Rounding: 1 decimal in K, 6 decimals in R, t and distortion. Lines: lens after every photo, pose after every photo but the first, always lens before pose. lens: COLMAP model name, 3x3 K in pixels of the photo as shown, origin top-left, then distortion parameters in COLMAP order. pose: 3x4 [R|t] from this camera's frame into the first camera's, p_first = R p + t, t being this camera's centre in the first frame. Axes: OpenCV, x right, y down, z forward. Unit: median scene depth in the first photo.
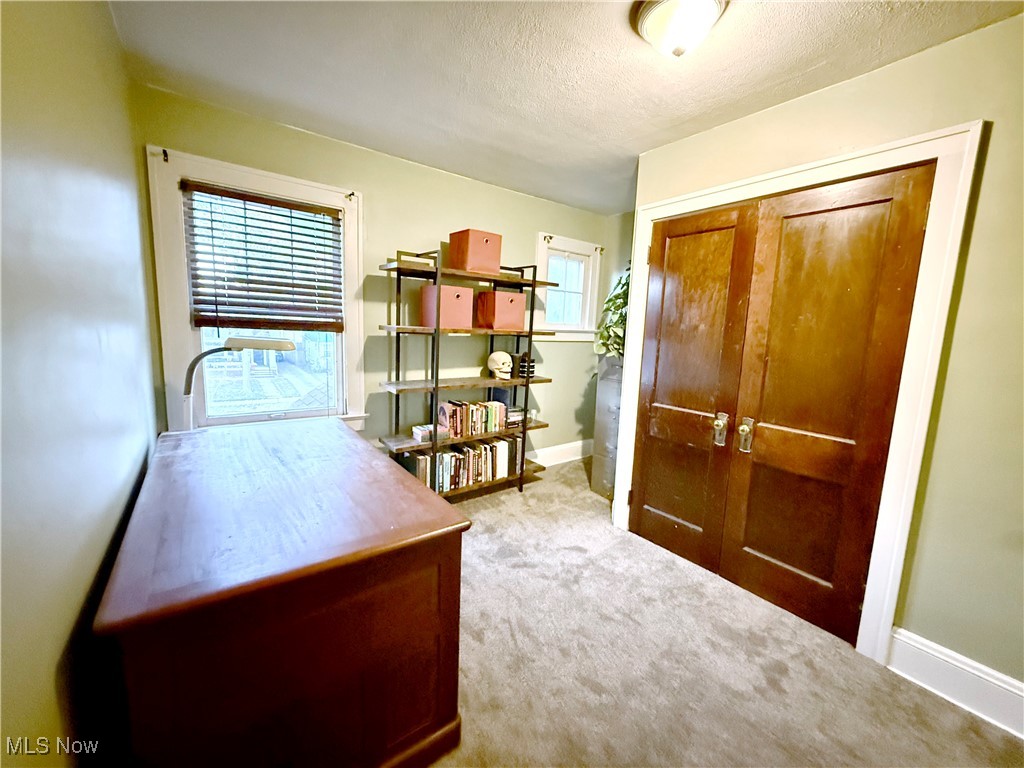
lens RADIAL K [[406.1, 0, 510.3], [0, 406.1, 383.6], [0, 0, 1]] dist [0.002026, -0.000435]
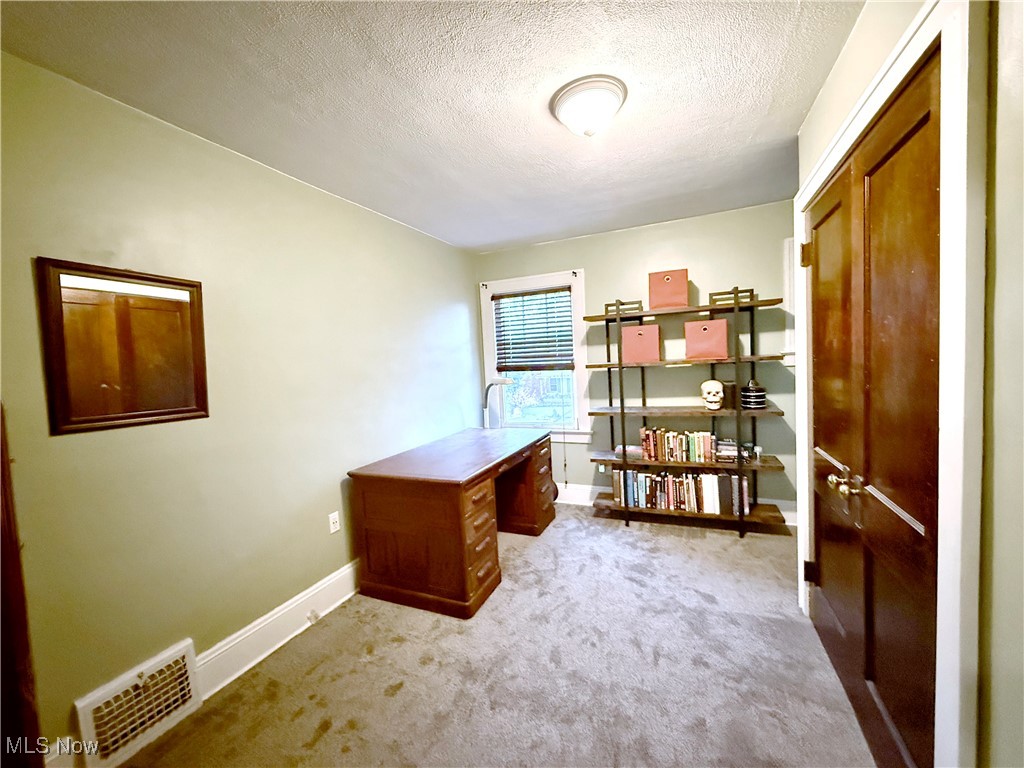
lens RADIAL K [[406.1, 0, 510.4], [0, 406.1, 382.2], [0, 0, 1]] dist [0.002026, -0.000435]
pose [[0.493115, -0.018368, -0.869770, 0.633022], [-0.045103, 0.997893, -0.046645, -0.008824], [0.868794, 0.062231, 0.491247, 0.119844]]
